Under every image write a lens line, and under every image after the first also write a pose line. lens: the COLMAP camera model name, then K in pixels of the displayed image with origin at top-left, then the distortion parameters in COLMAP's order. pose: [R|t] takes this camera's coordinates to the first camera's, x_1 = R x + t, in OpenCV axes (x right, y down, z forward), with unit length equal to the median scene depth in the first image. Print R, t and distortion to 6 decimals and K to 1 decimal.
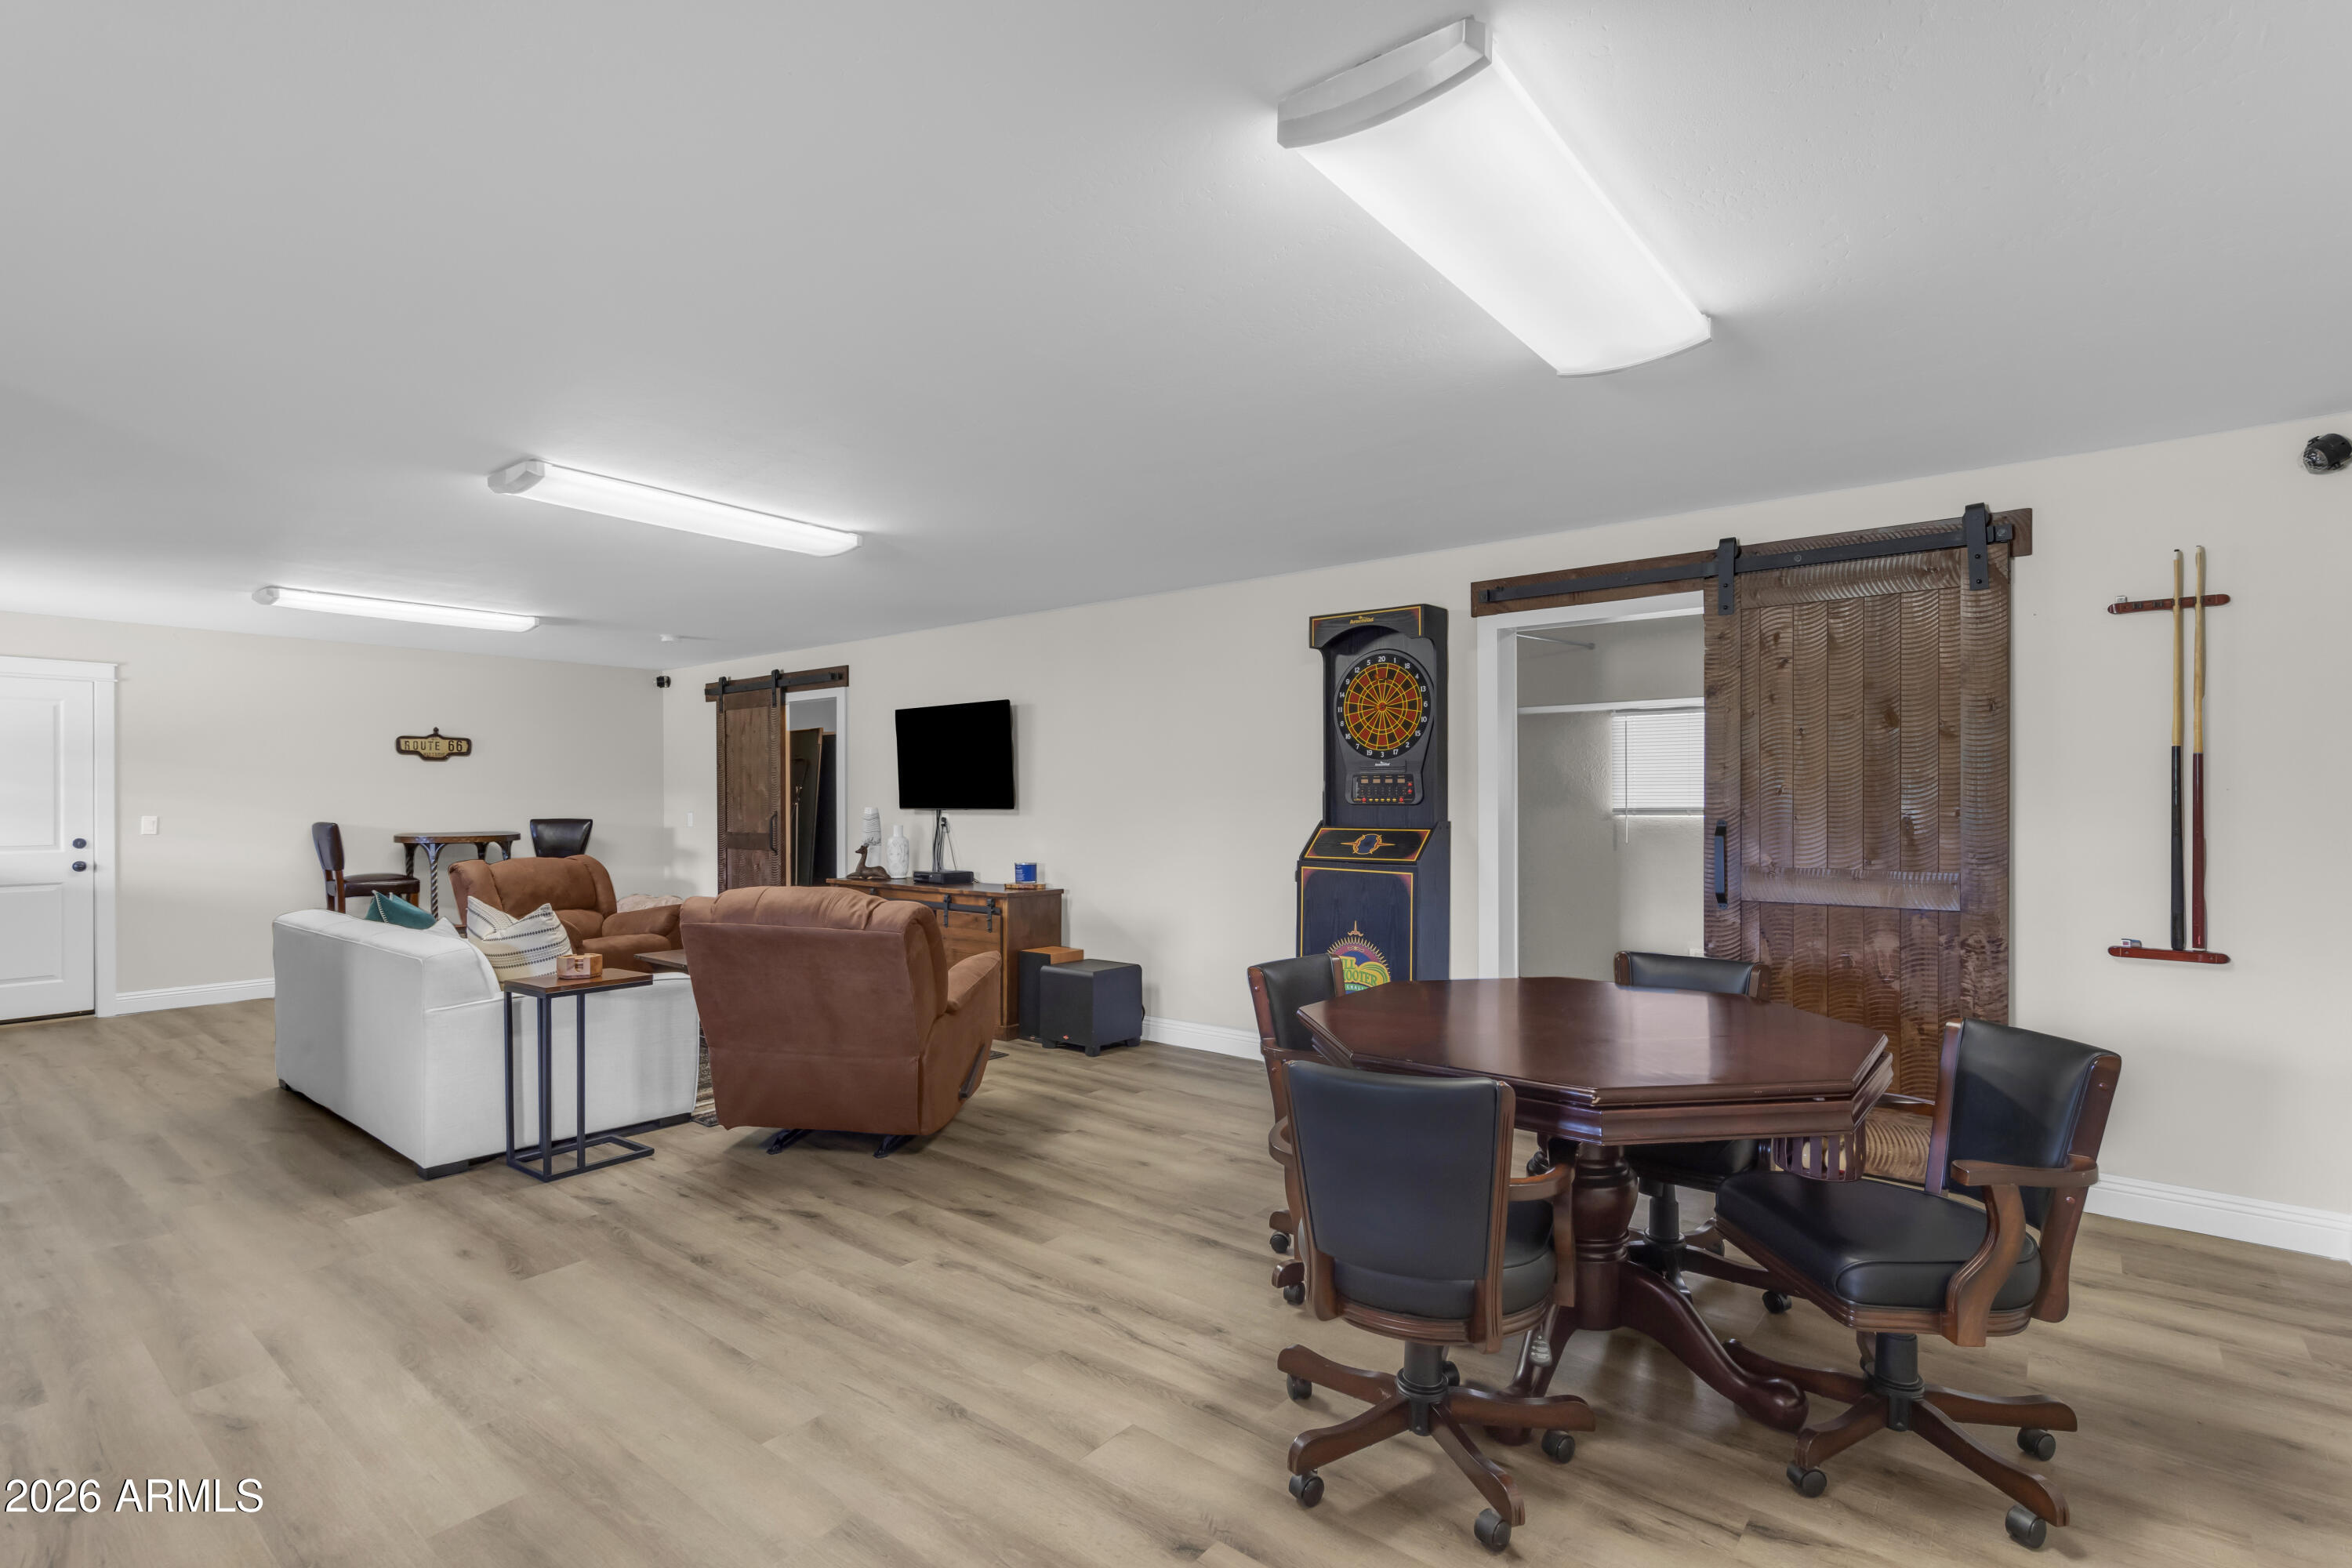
lens RADIAL K [[1108.5, 0, 1181.1], [0, 1108.5, 799.3], [0, 0, 1]] dist [-0.010442, 0.001718]
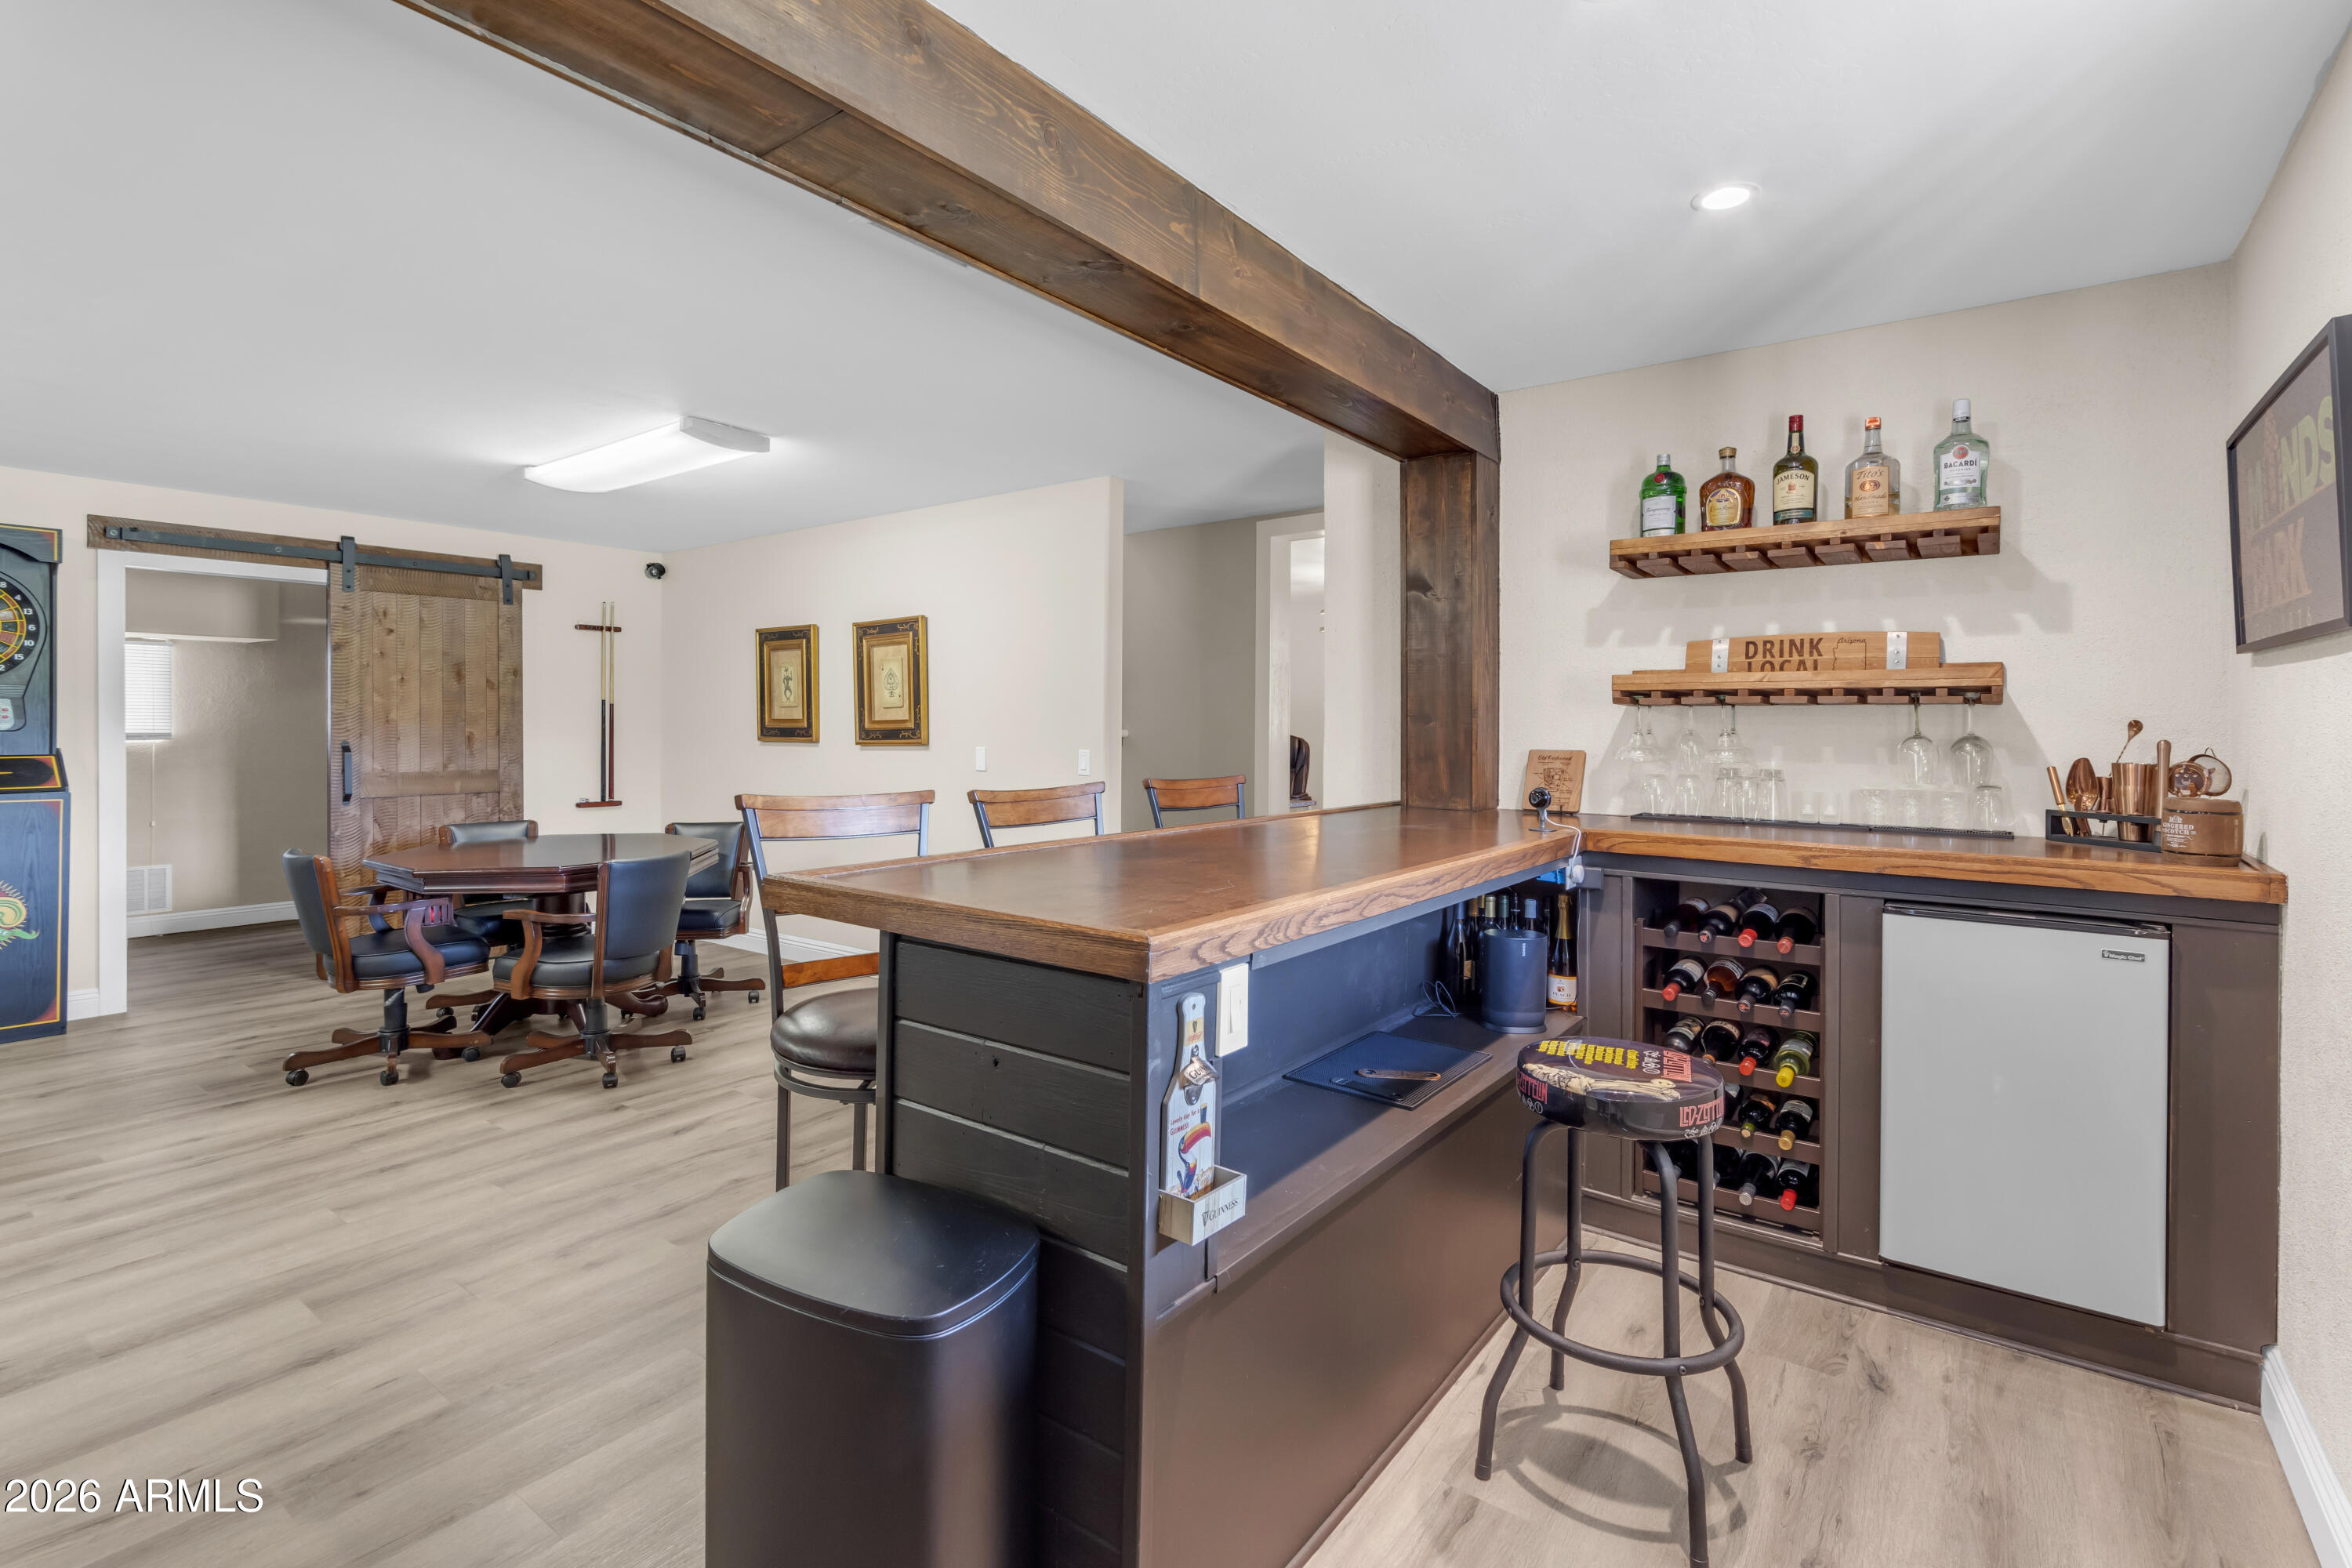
lens RADIAL K [[1108.5, 0, 1131.2], [0, 1108.5, 725.0], [0, 0, 1]] dist [-0.010442, 0.001718]
pose [[-0.005734, -0.002769, 0.999980, -0.760658], [-0.009274, 0.999953, 0.002716, -0.011483], [-0.999941, -0.009259, -0.005760, 0.032244]]
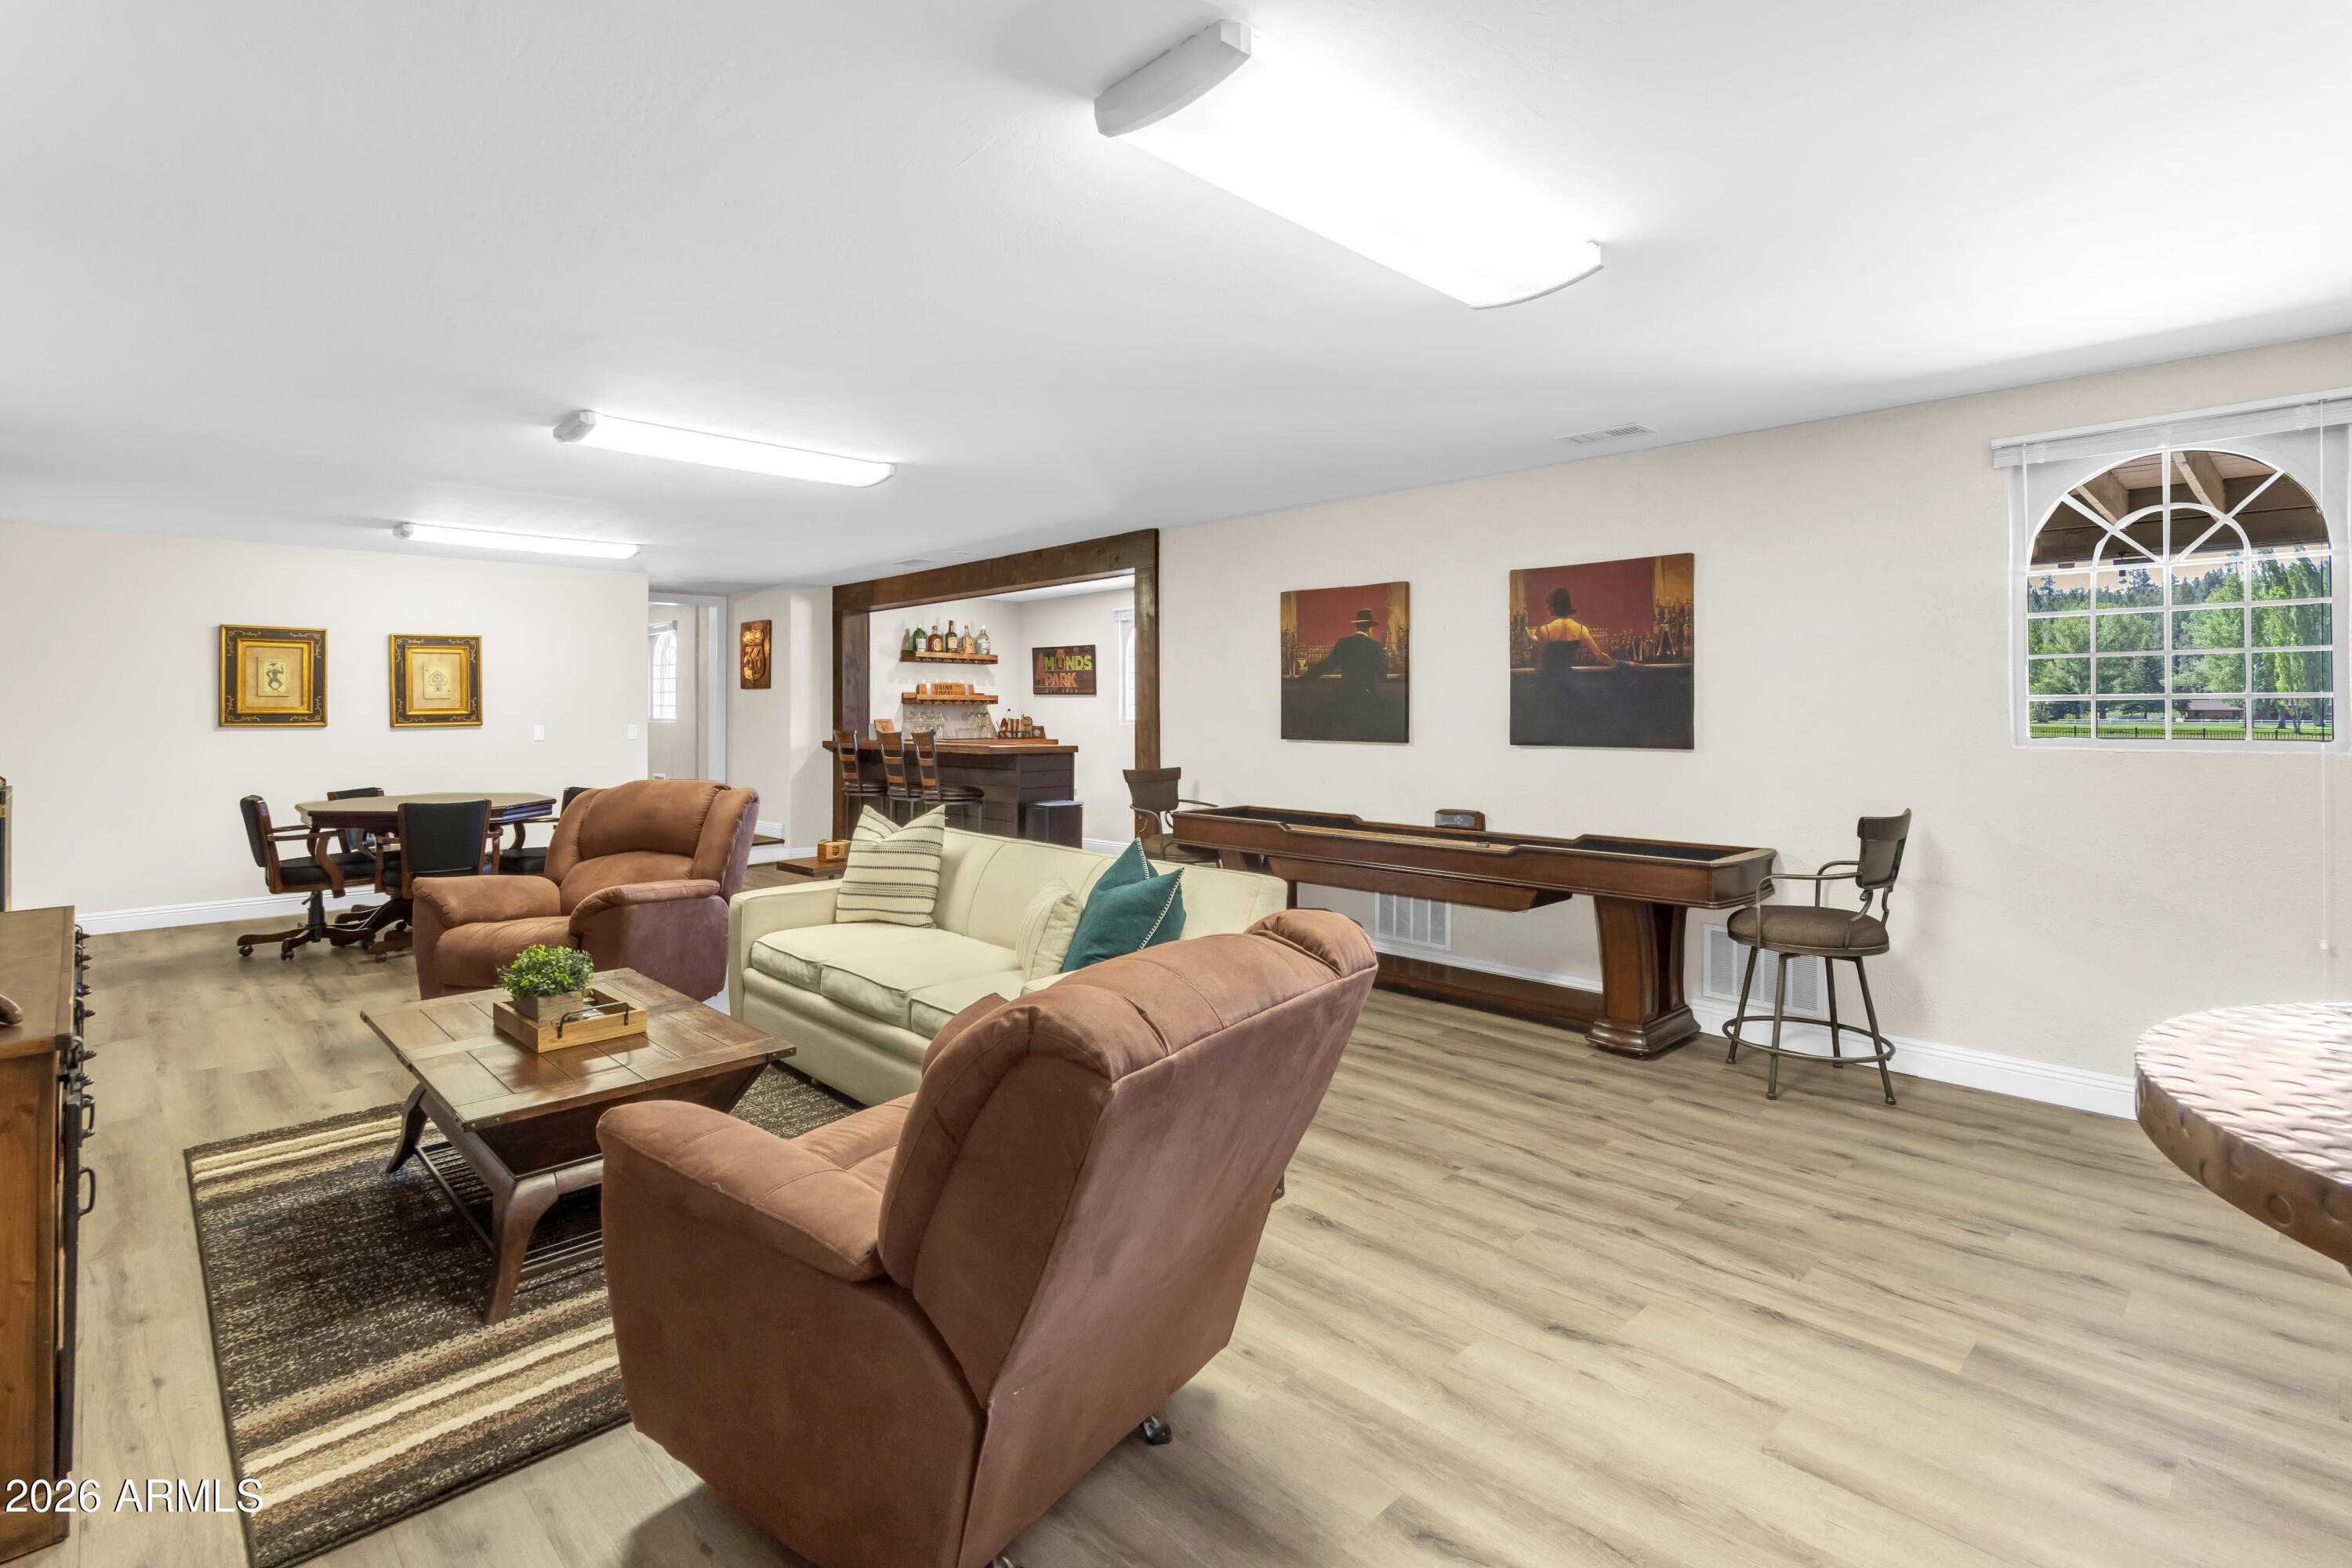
lens RADIAL K [[1108.5, 0, 1218.6], [0, 1108.5, 725.3], [0, 0, 1]] dist [-0.010442, 0.001718]
pose [[-0.996874, -0.002298, 0.078976, -0.836724], [-0.001650, 0.999964, 0.008269, -0.001755], [-0.078992, 0.008113, -0.996842, 1.769050]]
